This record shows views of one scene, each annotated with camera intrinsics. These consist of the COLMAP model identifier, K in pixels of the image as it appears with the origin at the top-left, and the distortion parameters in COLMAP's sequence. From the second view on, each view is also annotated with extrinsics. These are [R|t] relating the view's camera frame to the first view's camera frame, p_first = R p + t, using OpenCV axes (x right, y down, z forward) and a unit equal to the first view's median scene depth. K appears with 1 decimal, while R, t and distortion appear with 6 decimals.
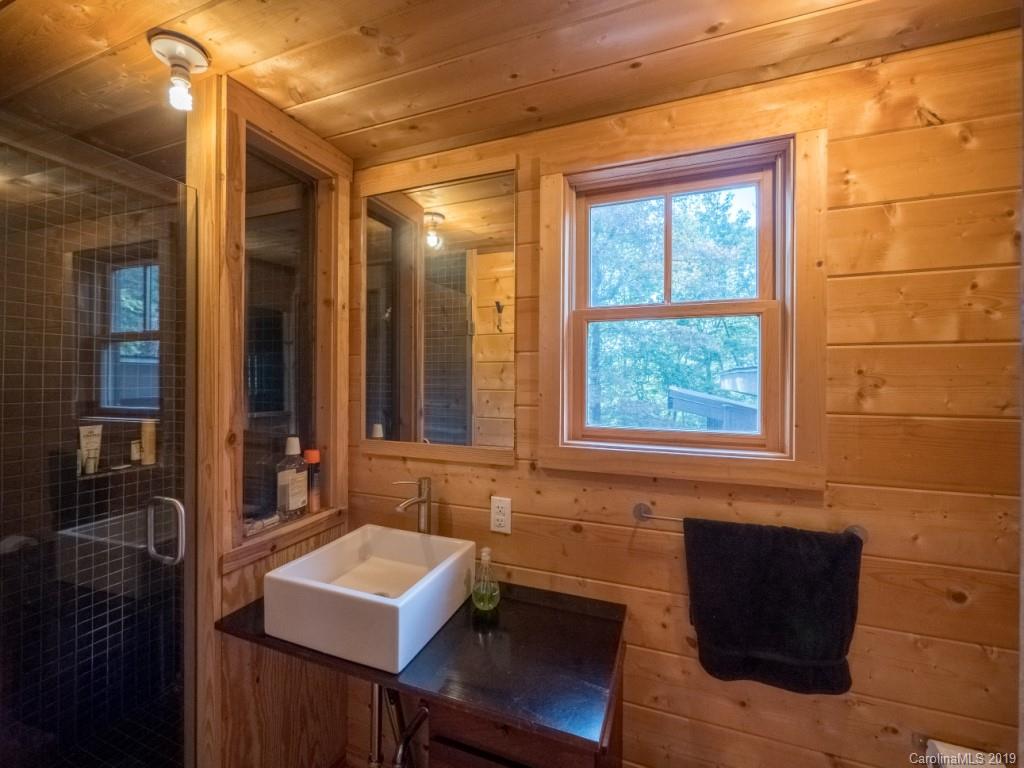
lens RADIAL K [[439.1, 0, 506.1], [0, 439.1, 376.6], [0, 0, 1]] dist [-0.002607, 0.000431]
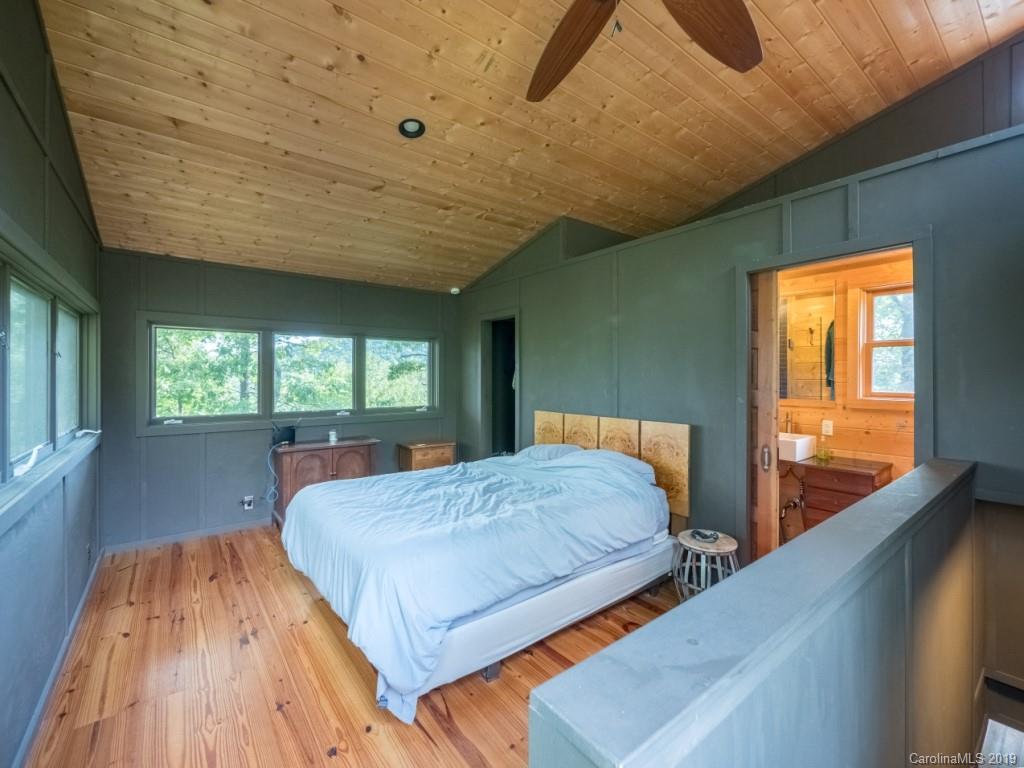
lens RADIAL K [[439.1, 0, 506.1], [0, 439.1, 376.6], [0, 0, 1]] dist [-0.002607, 0.000431]
pose [[0.851610, -0.003442, -0.524164, -0.257921], [0.004756, 0.999988, 0.001161, 0.021230], [0.524154, -0.003482, 0.851616, -2.026978]]
